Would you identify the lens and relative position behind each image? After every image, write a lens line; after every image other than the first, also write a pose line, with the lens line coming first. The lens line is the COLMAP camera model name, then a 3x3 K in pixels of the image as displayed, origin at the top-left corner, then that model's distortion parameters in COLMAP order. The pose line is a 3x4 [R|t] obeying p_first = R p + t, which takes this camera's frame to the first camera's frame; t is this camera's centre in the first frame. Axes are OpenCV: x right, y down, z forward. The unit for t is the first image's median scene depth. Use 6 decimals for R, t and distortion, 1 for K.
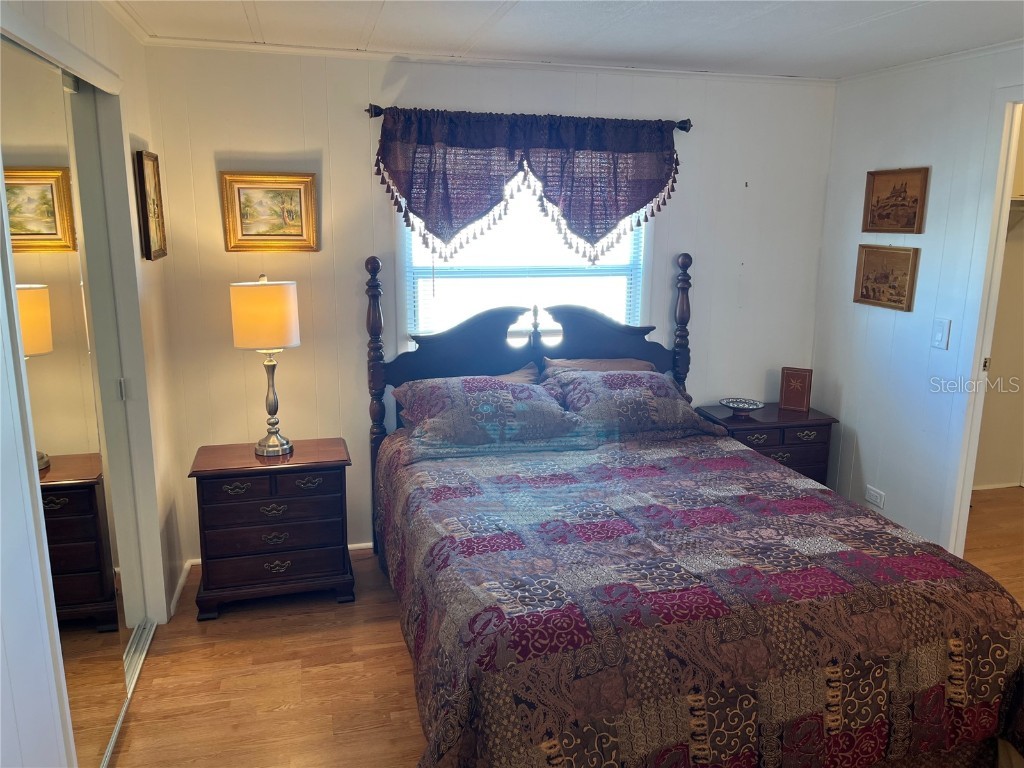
lens RADIAL K [[777.5, 0, 516.8], [0, 777.5, 378.2], [0, 0, 1]] dist [0.075147, -0.105875]
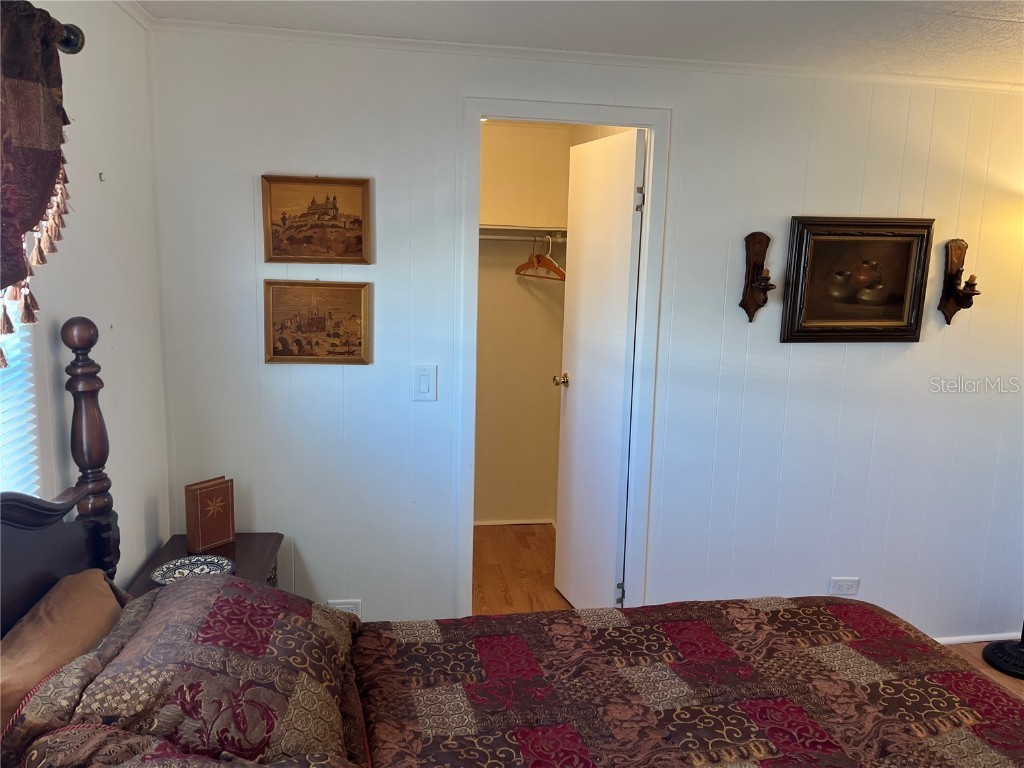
lens RADIAL K [[777.5, 0, 515.7], [0, 777.5, 378.3], [0, 0, 1]] dist [0.075147, -0.105875]
pose [[0.092102, -0.181721, 0.979027, -0.242034], [0.184363, 0.969319, 0.162575, -0.165946], [-0.978533, 0.165523, 0.122779, 0.750749]]
